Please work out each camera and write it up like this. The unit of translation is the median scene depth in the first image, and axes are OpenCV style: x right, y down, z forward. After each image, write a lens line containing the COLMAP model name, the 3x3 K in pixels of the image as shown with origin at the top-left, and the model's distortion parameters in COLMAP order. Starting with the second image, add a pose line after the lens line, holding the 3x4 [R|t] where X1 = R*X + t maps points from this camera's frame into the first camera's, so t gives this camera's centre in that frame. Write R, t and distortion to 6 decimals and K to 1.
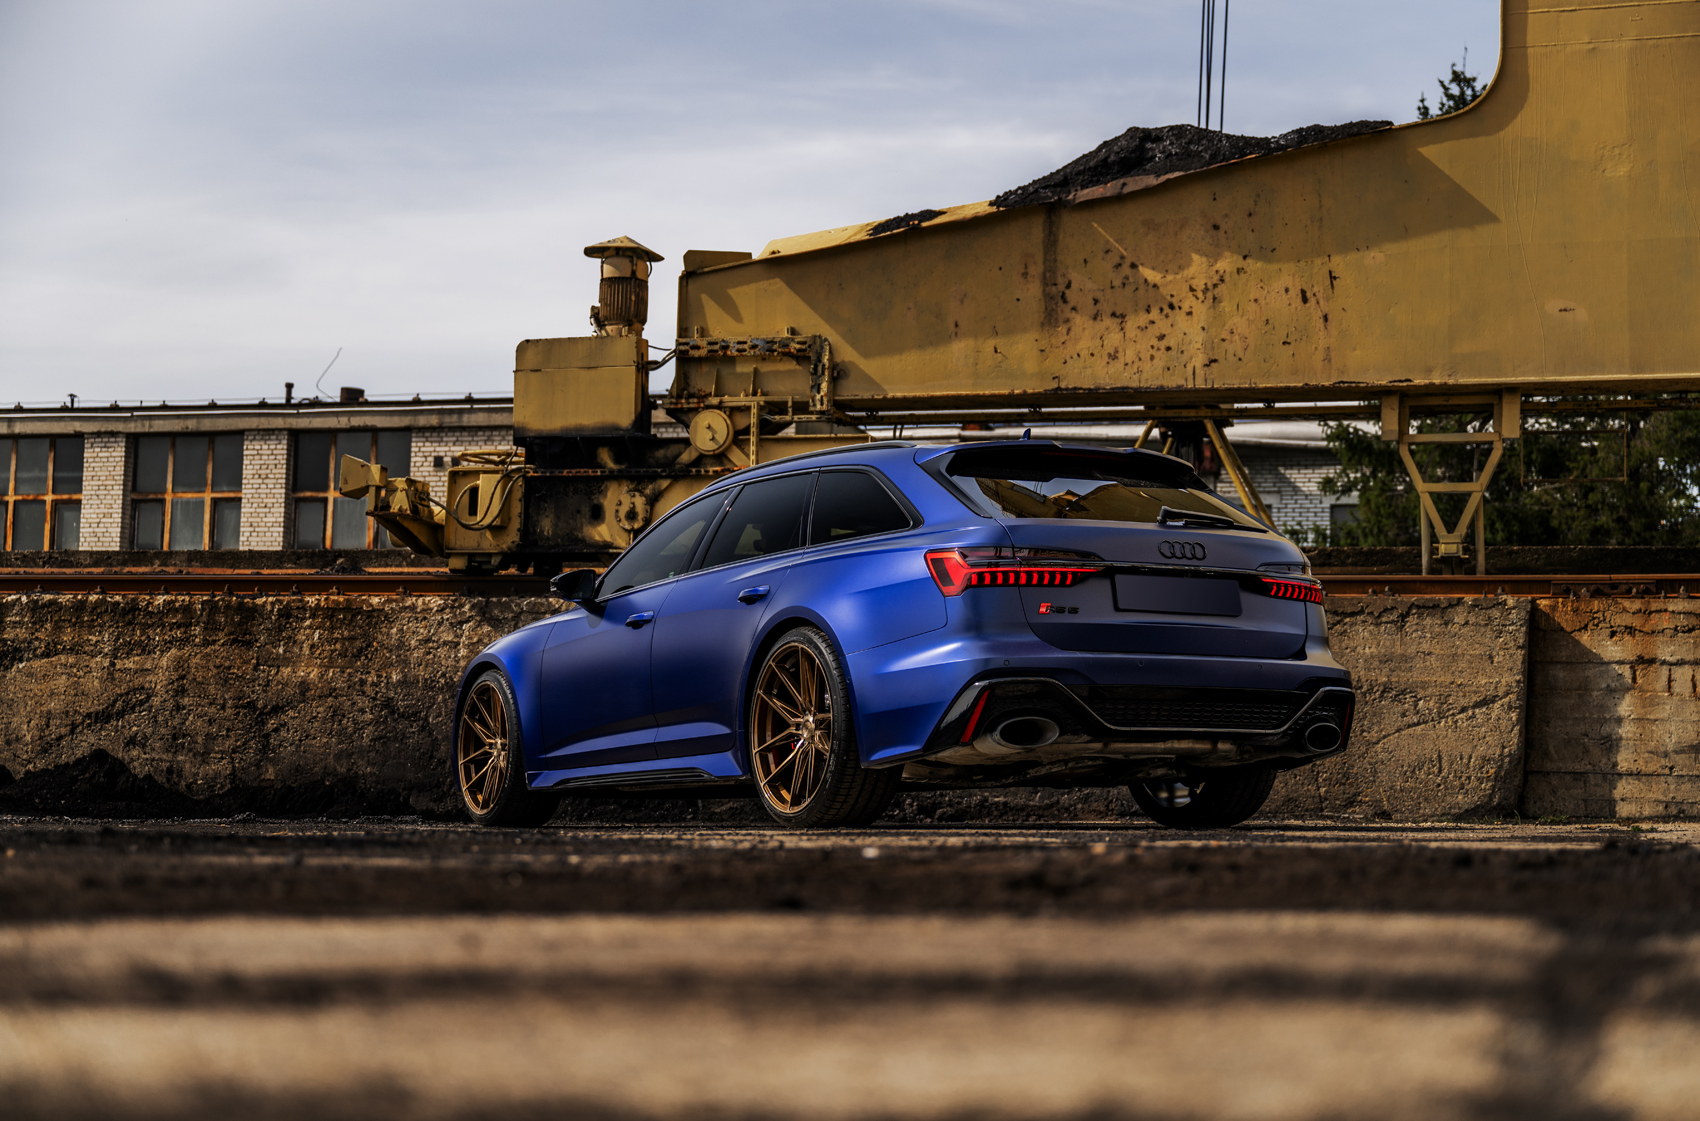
lens RADIAL K [[2485.3, 0, 862.9], [0, 2485.3, 566.0], [0, 0, 1]] dist [-0.009183, 0.000000]
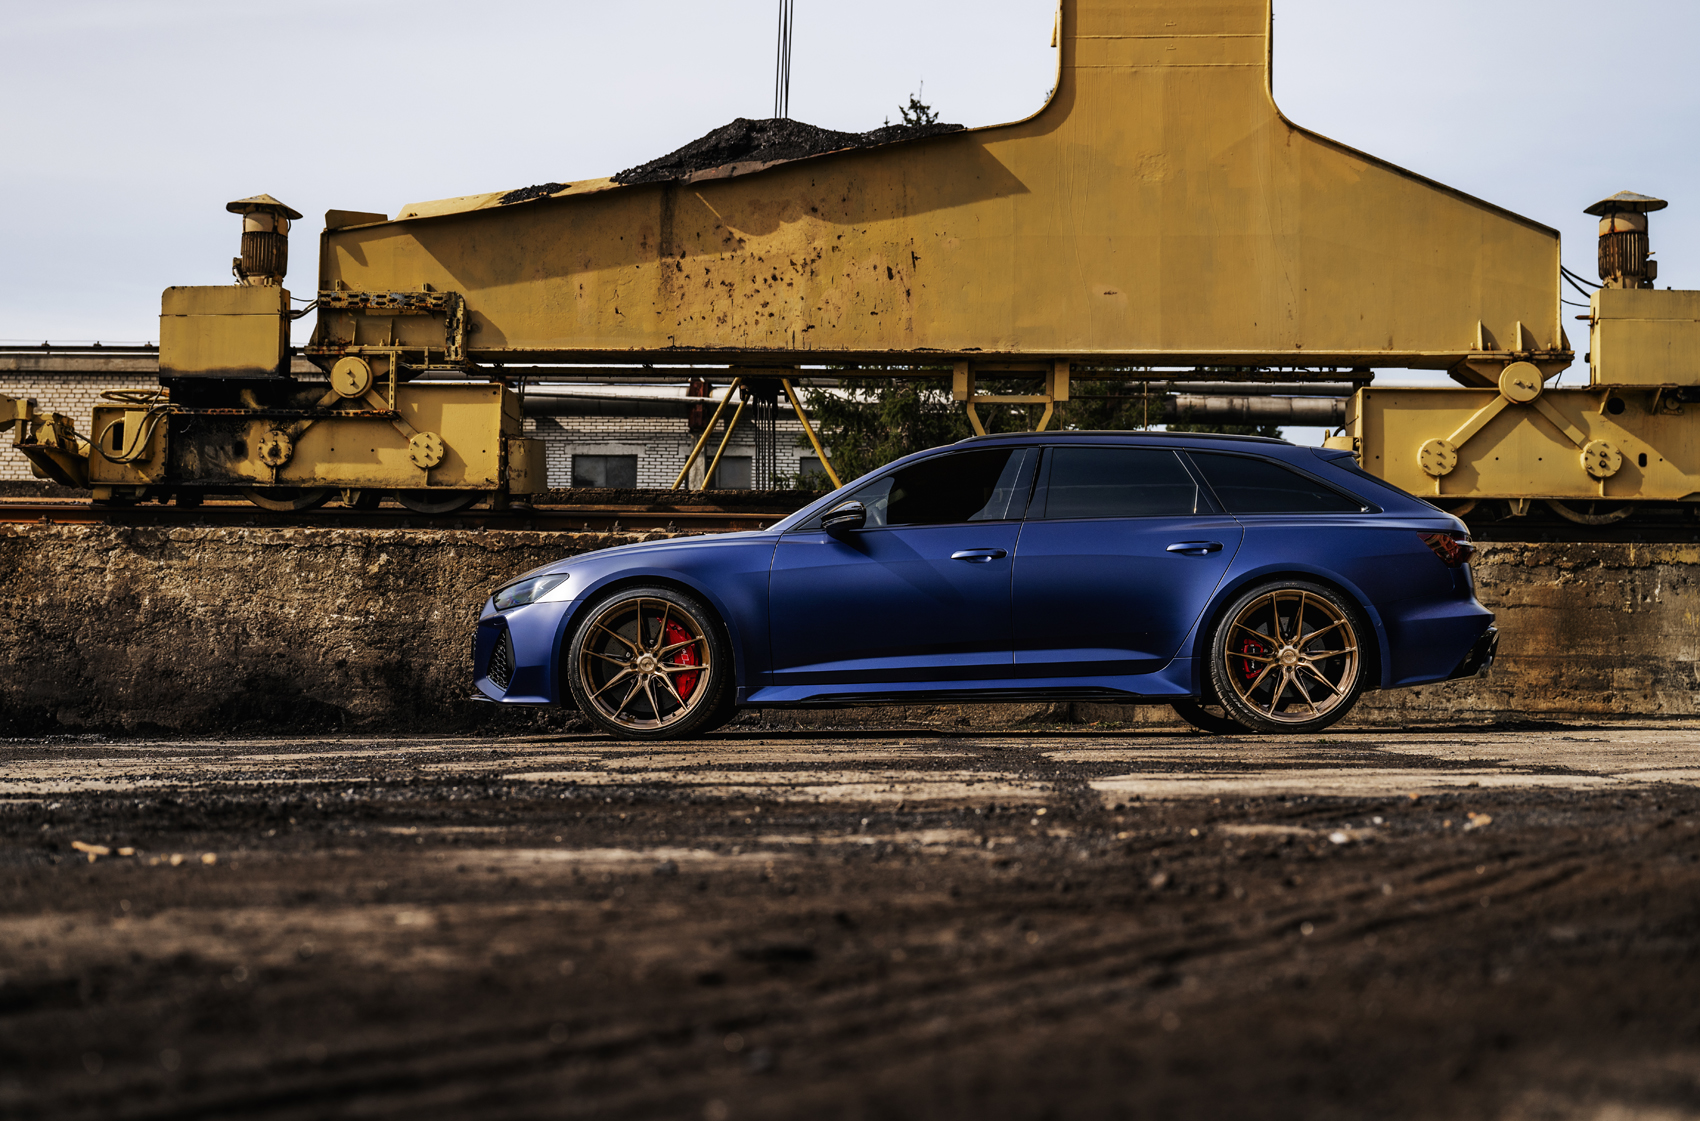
lens RADIAL K [[2057.1, 0, 849.1], [0, 2057.1, 565.1], [0, 0, 1]] dist [-0.002189, 0.000000]
pose [[0.972617, 0.006739, 0.232315, -0.058046], [-0.013363, 0.999547, 0.026950, 0.001249], [-0.232028, -0.029317, 0.972267, 0.067950]]
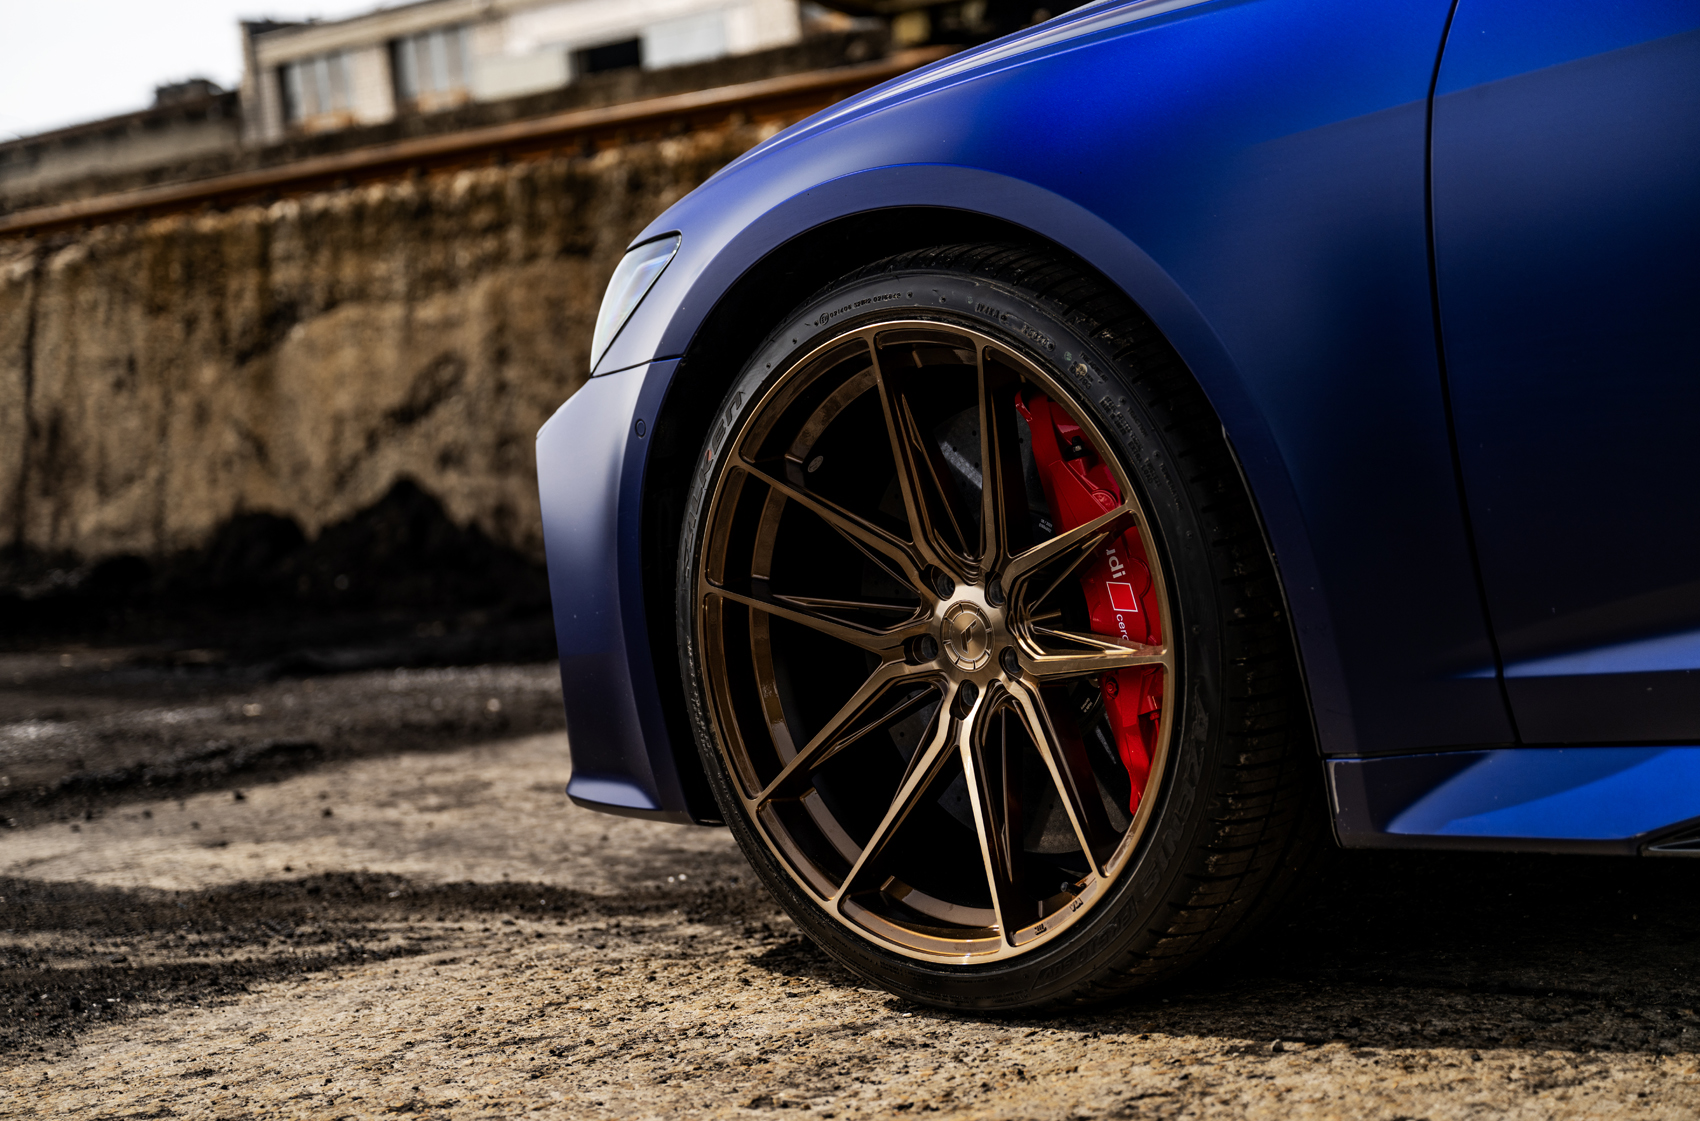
lens RADIAL K [[3050.3, 0, 859.4], [0, 3050.3, 562.4], [0, 0, 1]] dist [0.023675, 0.000000]
pose [[0.868719, -0.065984, -0.490890, 0.107744], [0.152888, 0.978412, 0.139049, 0.016005], [0.471118, -0.195845, 0.860054, 0.501021]]
